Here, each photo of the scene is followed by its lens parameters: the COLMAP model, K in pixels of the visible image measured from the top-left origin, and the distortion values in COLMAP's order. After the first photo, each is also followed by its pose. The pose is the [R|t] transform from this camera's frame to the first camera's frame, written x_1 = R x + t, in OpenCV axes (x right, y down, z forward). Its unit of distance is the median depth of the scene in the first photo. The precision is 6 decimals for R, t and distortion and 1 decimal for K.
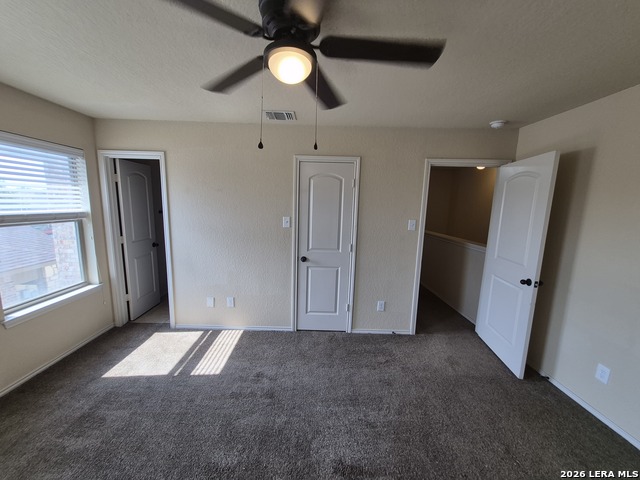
lens RADIAL K [[250.3, 0, 314.6], [0, 250.3, 243.5], [0, 0, 1]] dist [0.004012, 0.000421]
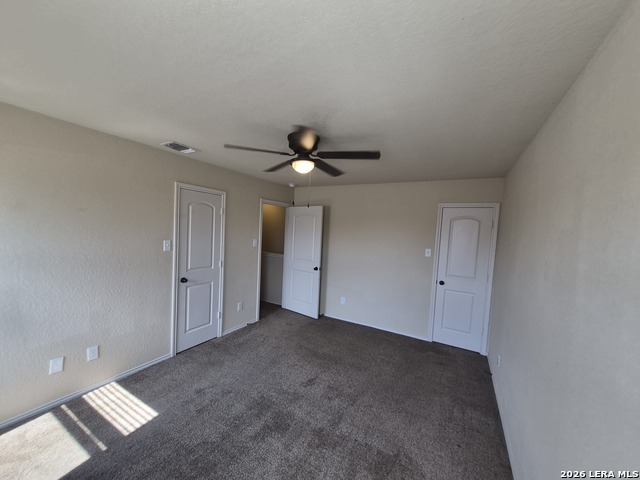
lens RADIAL K [[250.3, 0, 311.0], [0, 250.3, 247.5], [0, 0, 1]] dist [0.004012, 0.000421]
pose [[0.503893, -0.060967, 0.861612, -0.682555], [0.100057, 0.994911, 0.011883, -0.033138], [-0.857951, 0.080223, 0.507429, 0.007176]]
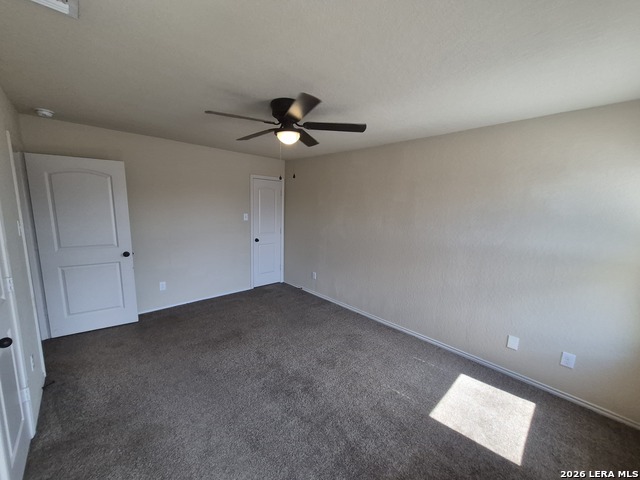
lens RADIAL K [[250.3, 0, 322.1], [0, 250.3, 244.0], [0, 0, 1]] dist [0.004012, 0.000421]
pose [[-0.699290, -0.161149, 0.696437, -0.670861], [0.059397, 0.957790, 0.281265, -0.176008], [-0.712366, 0.238052, -0.660202, 0.876692]]
